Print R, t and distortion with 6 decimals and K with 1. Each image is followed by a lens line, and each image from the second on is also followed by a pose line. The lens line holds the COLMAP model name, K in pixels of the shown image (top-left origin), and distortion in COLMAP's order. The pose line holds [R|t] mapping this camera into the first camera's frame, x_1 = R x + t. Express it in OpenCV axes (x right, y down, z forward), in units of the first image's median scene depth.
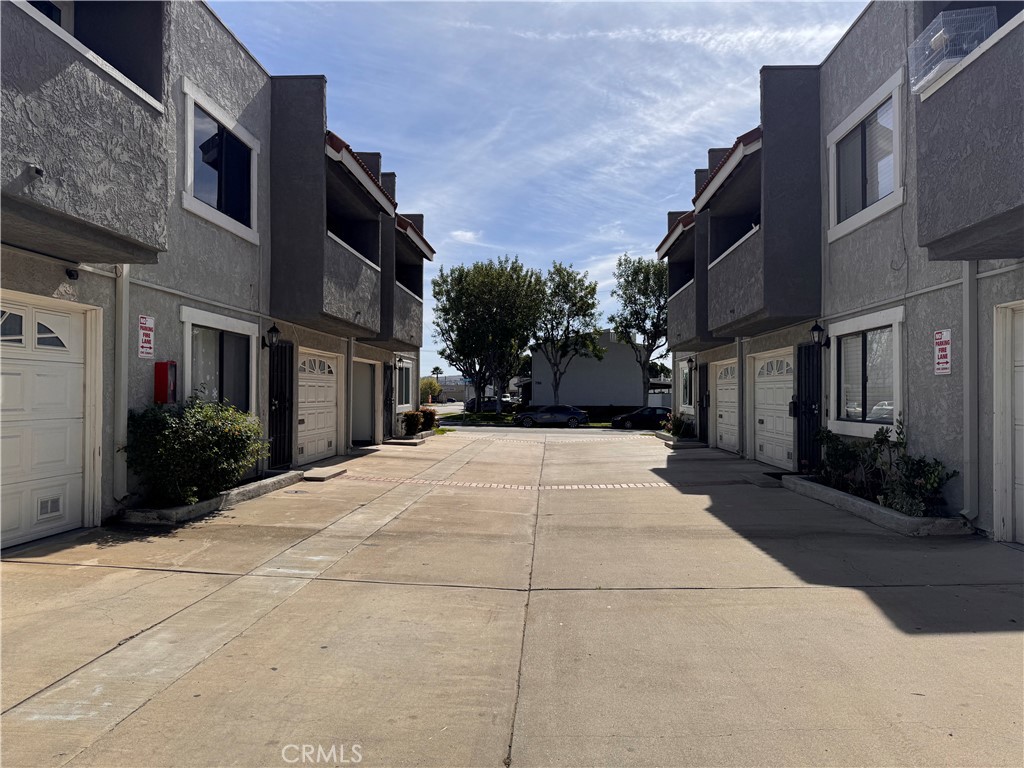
lens RADIAL K [[732.3, 0, 512.0], [0, 732.3, 384.0], [0, 0, 1]] dist [0.044059, -0.058450]
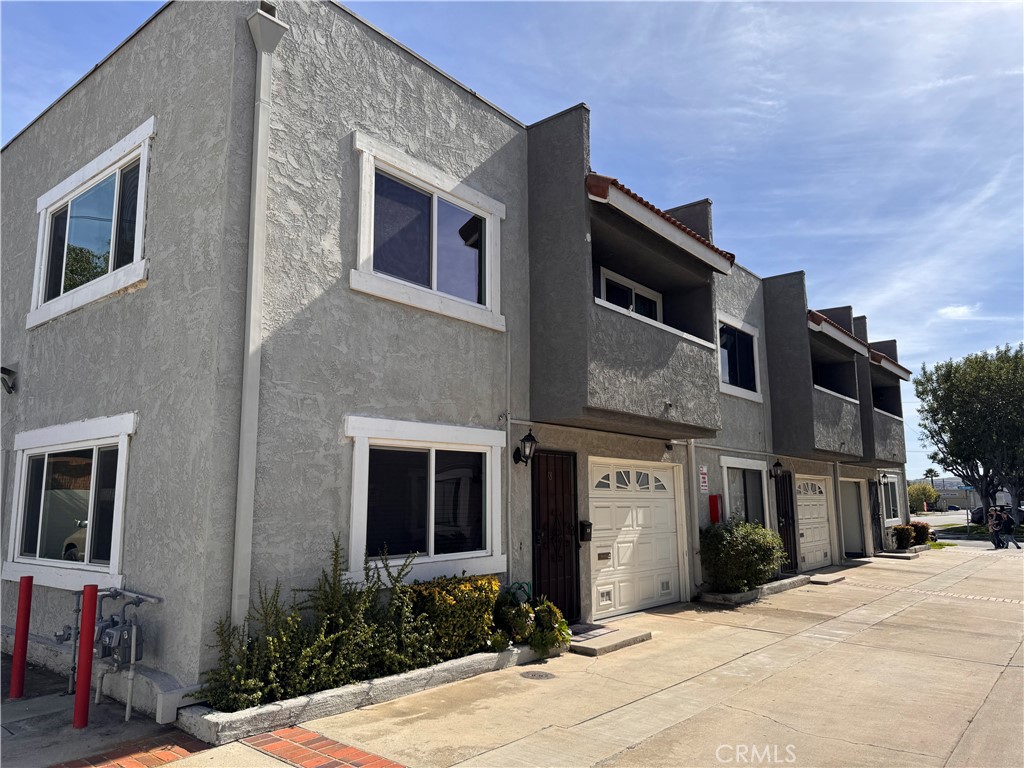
lens RADIAL K [[732.3, 0, 512.0], [0, 732.3, 384.0], [0, 0, 1]] dist [0.044059, -0.058450]
pose [[0.816301, -0.100794, -0.568764, 0.048339], [0.017509, 0.988523, -0.150052, -0.023875], [0.577361, 0.112529, 0.808698, -0.327104]]
